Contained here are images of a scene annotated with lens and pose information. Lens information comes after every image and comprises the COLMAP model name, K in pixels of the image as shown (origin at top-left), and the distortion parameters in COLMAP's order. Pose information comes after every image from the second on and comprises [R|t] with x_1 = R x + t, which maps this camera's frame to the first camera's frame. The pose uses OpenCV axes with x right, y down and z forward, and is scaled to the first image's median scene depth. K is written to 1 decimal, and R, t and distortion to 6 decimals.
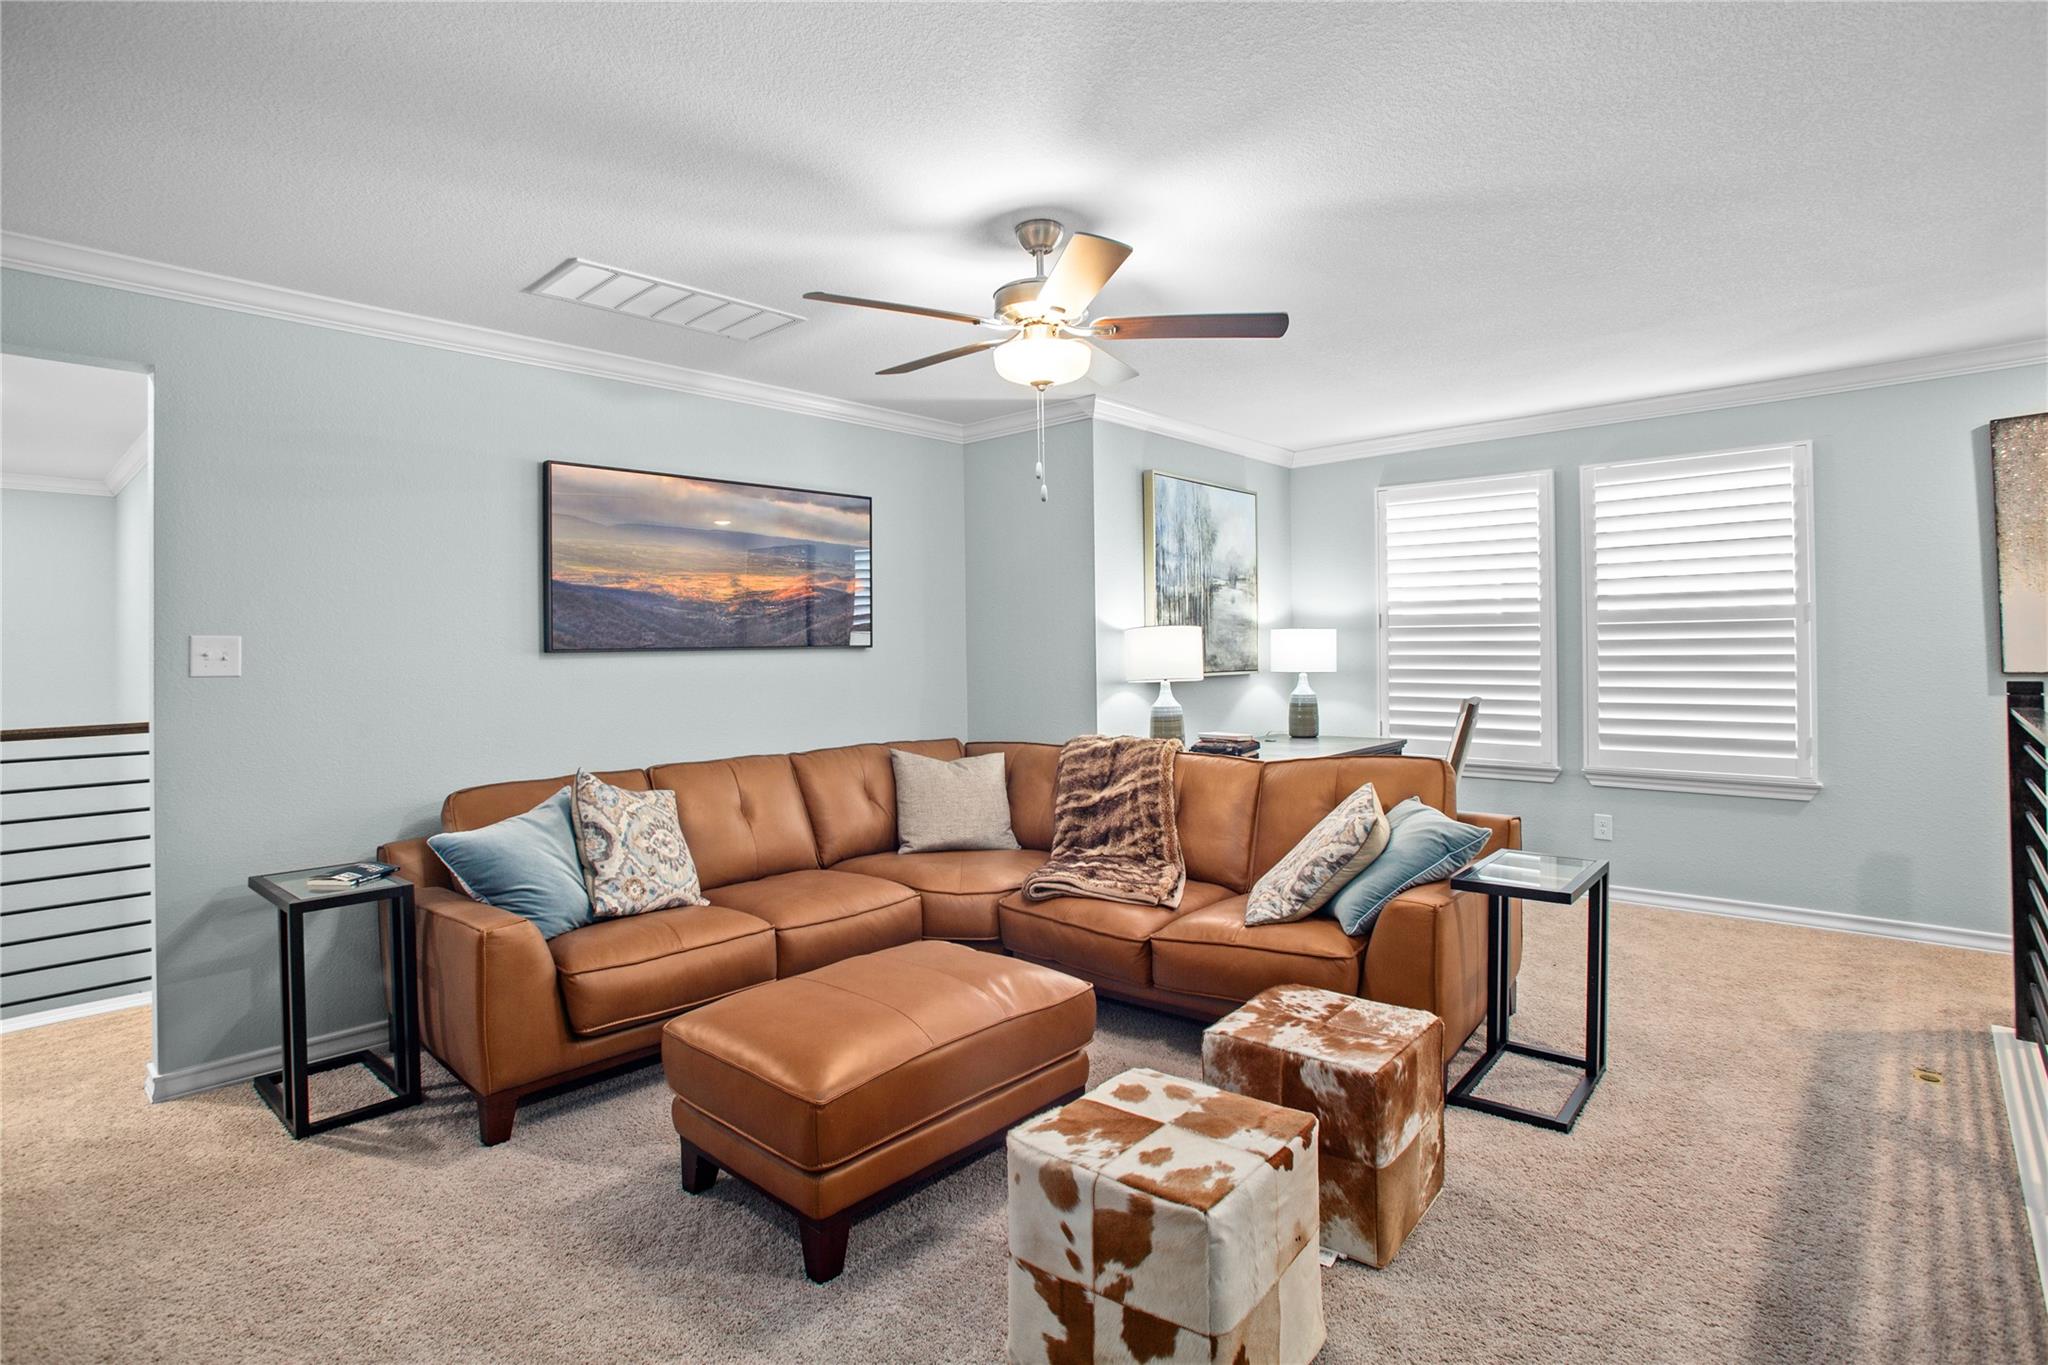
lens RADIAL K [[1008.4, 0, 1025.8], [0, 1008.4, 662.7], [0, 0, 1]] dist [-0.051895, 0.015562]
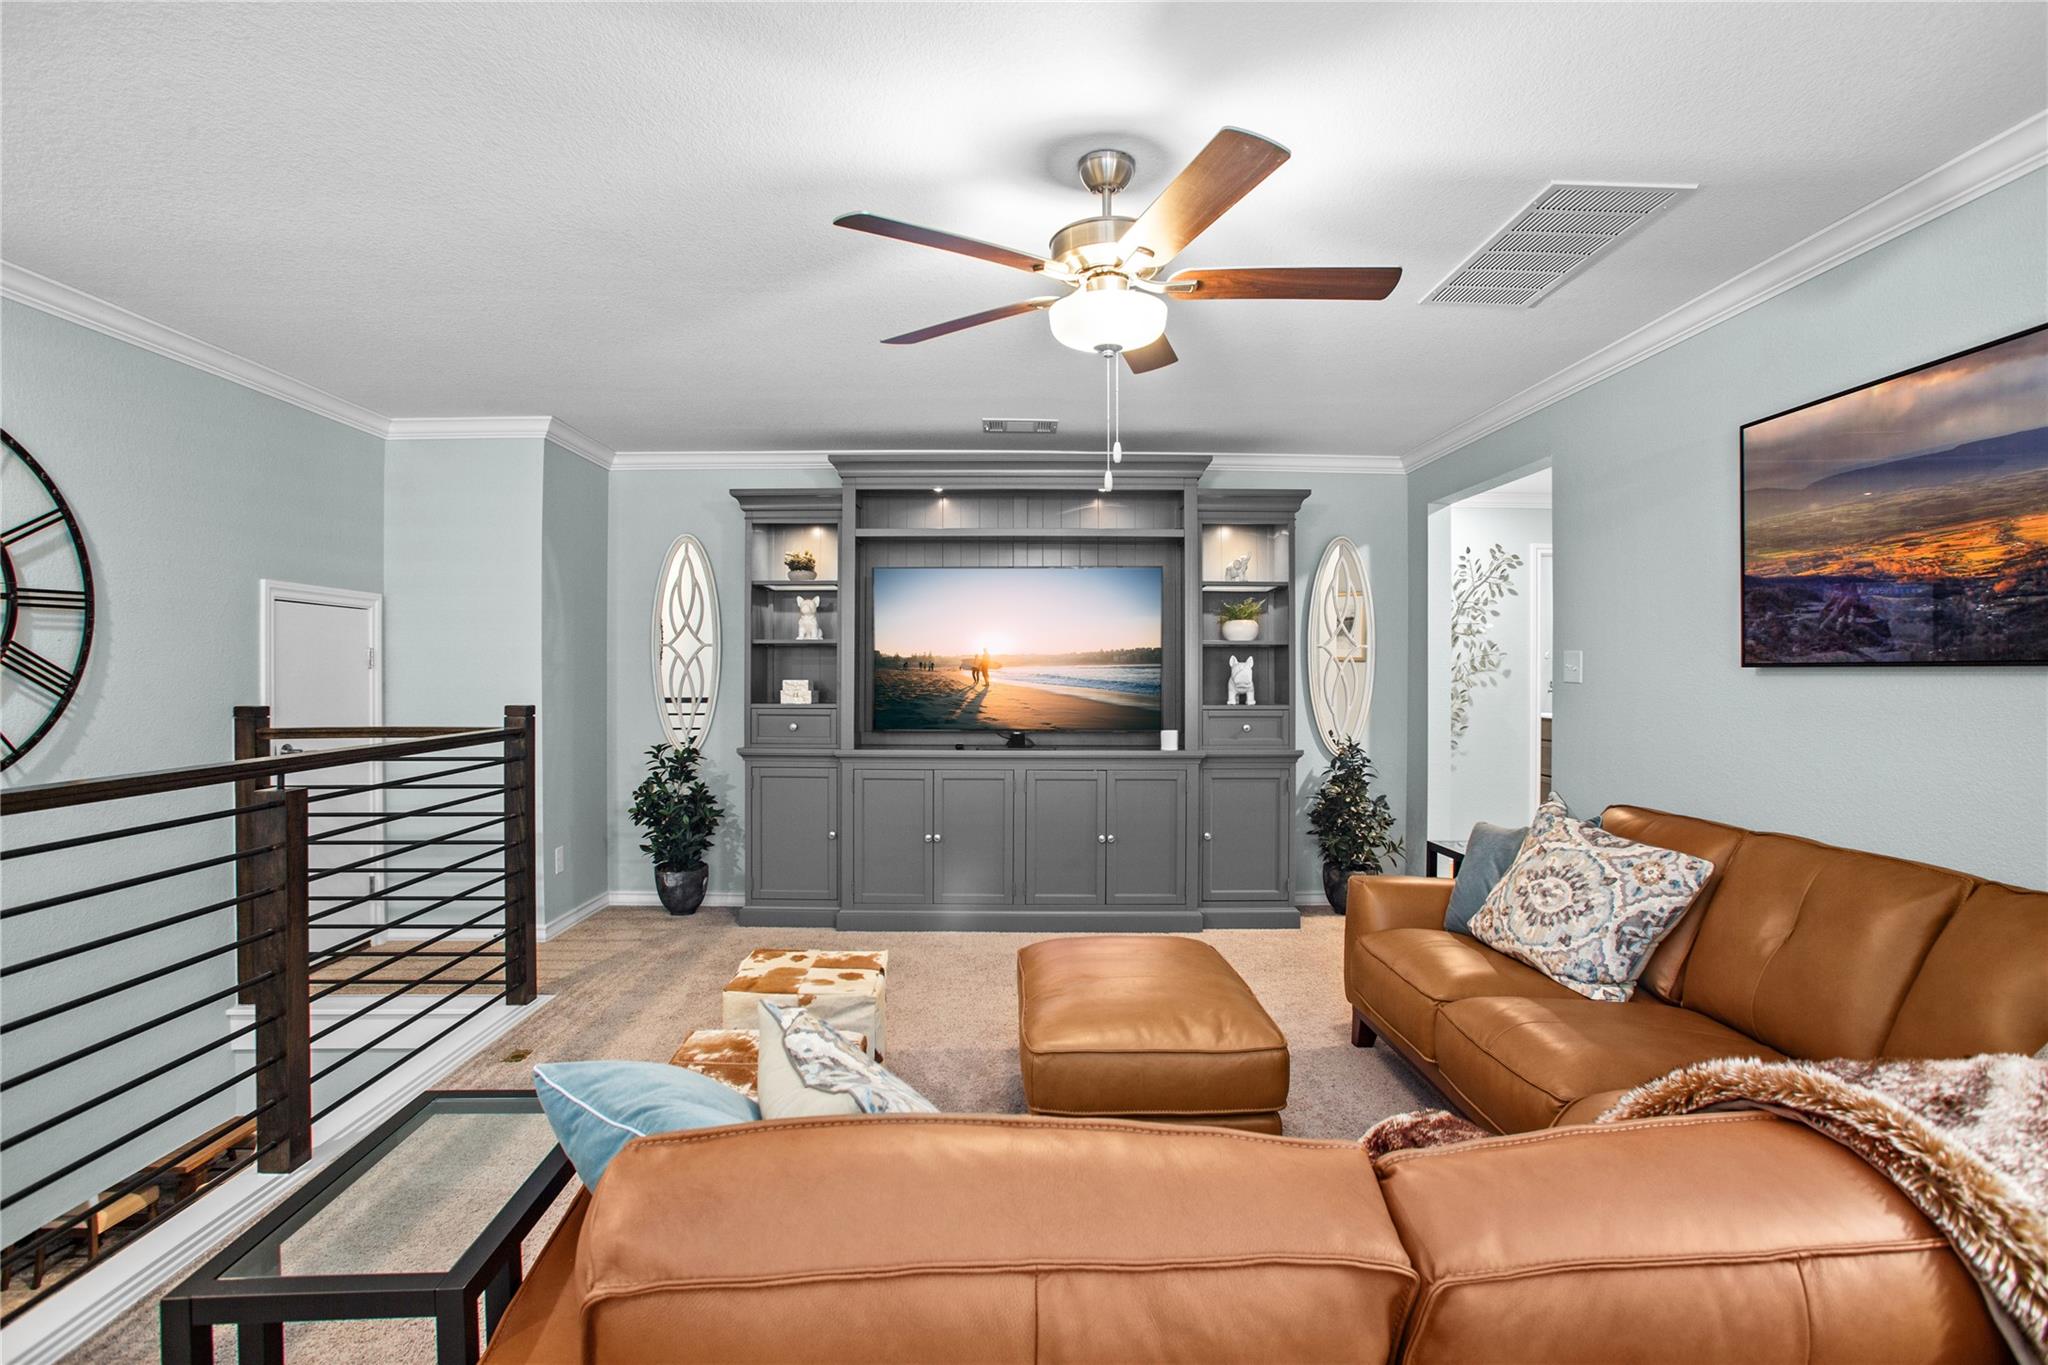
lens RADIAL K [[1008.4, 0, 1011.3], [0, 1008.4, 672.3], [0, 0, 1]] dist [-0.051895, 0.015562]
pose [[-0.730549, 0.012609, -0.682744, 0.408979], [-0.002980, 0.999761, 0.021652, -0.017861], [0.682854, 0.017853, -0.730337, 0.981411]]
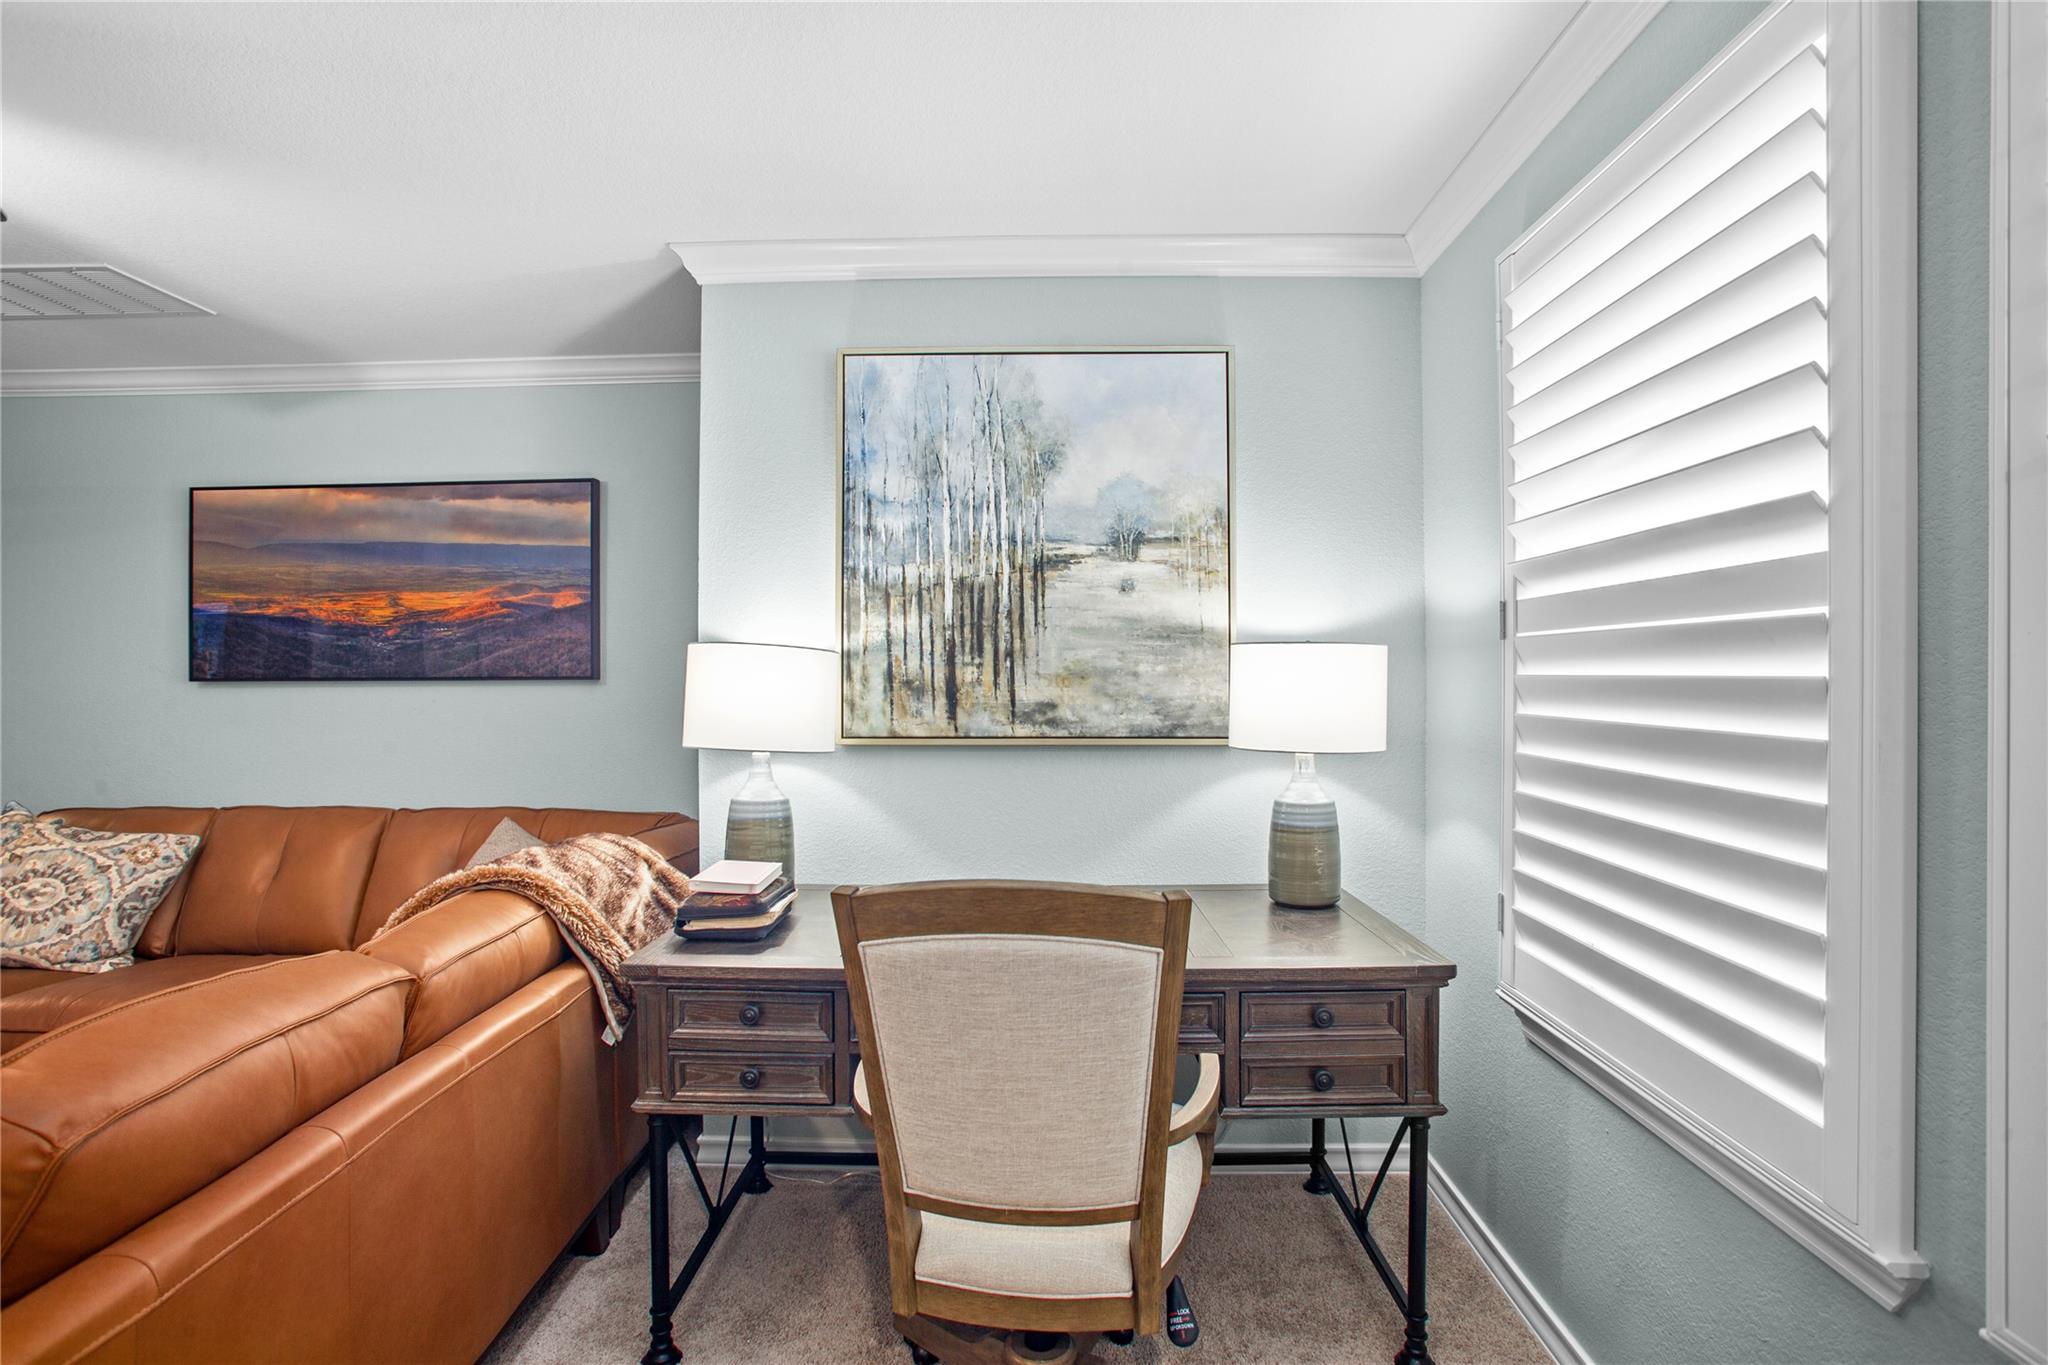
lens RADIAL K [[1008.4, 0, 1014.8], [0, 1008.4, 684.5], [0, 0, 1]] dist [-0.051895, 0.015562]
pose [[0.646377, 0.013445, -0.762900, 0.668362], [-0.019297, 0.999813, 0.001271, -0.020128], [0.762774, 0.013900, 0.646516, 0.829806]]
